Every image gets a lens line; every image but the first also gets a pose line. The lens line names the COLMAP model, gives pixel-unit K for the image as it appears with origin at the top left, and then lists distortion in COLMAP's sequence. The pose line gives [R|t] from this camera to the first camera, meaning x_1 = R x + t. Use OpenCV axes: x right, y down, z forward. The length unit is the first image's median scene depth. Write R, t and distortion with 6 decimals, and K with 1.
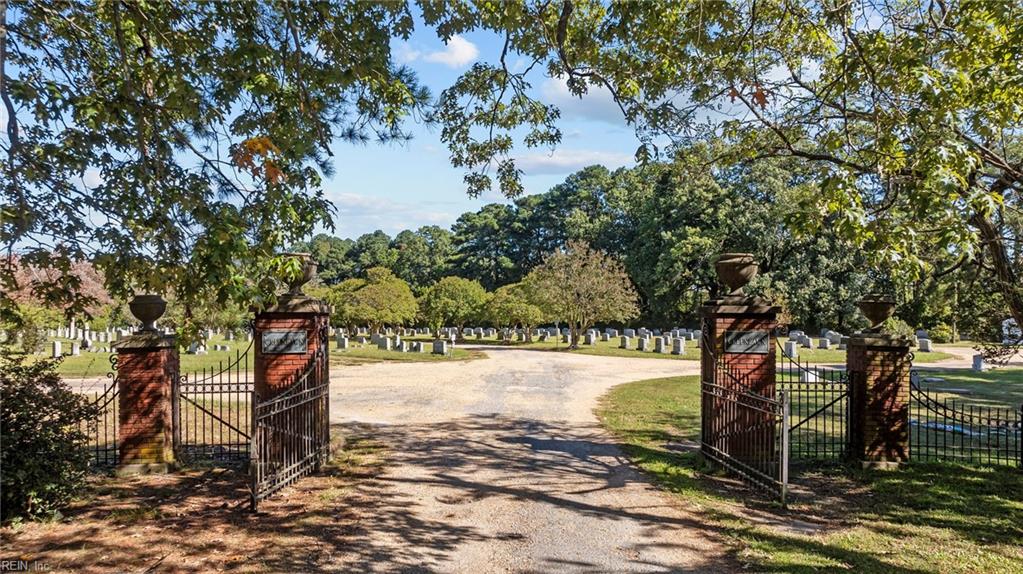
lens RADIAL K [[726.9, 0, 511.5], [0, 726.9, 287.0], [0, 0, 1]] dist [-0.002790, 0.001502]
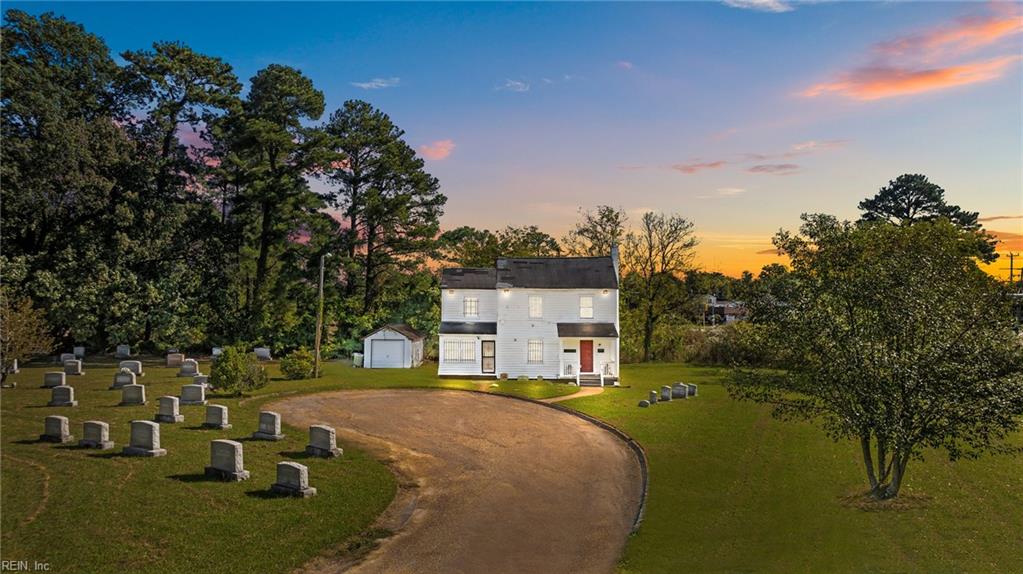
lens RADIAL K [[726.9, 0, 511.5], [0, 726.9, 287.0], [0, 0, 1]] dist [-0.002790, 0.001502]
pose [[0.635264, 0.028095, 0.771784, 0.158198], [-0.043336, 0.999060, -0.000698, -0.010876], [-0.771079, -0.033002, 0.635884, 0.339732]]
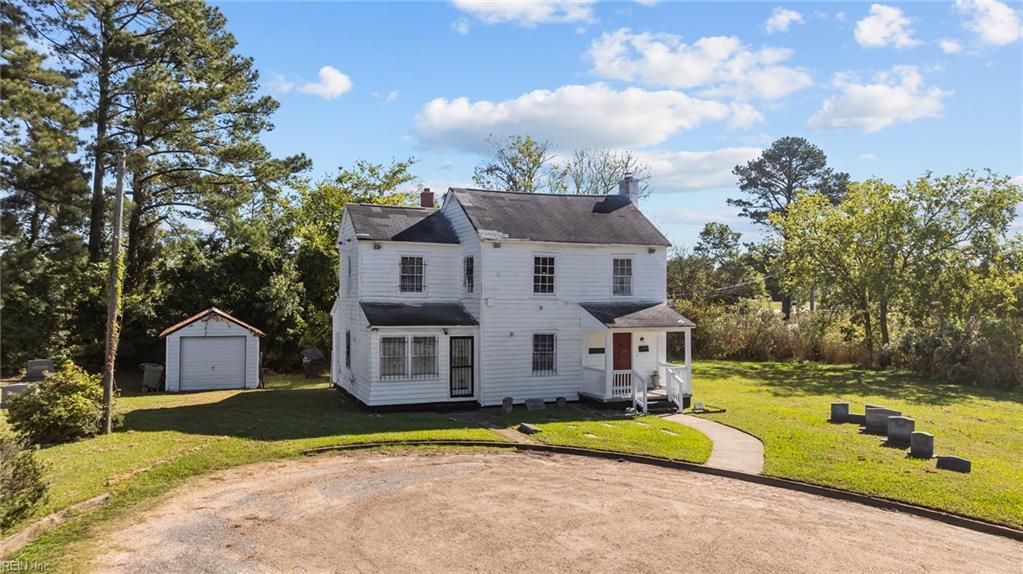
lens RADIAL K [[726.9, 0, 511.5], [0, 726.9, 287.0], [0, 0, 1]] dist [-0.002790, 0.001502]
pose [[0.272727, 0.008706, 0.962052, 0.286778], [-0.050517, 0.998709, 0.005283, 0.006454], [-0.960764, -0.050040, 0.272815, 0.594790]]
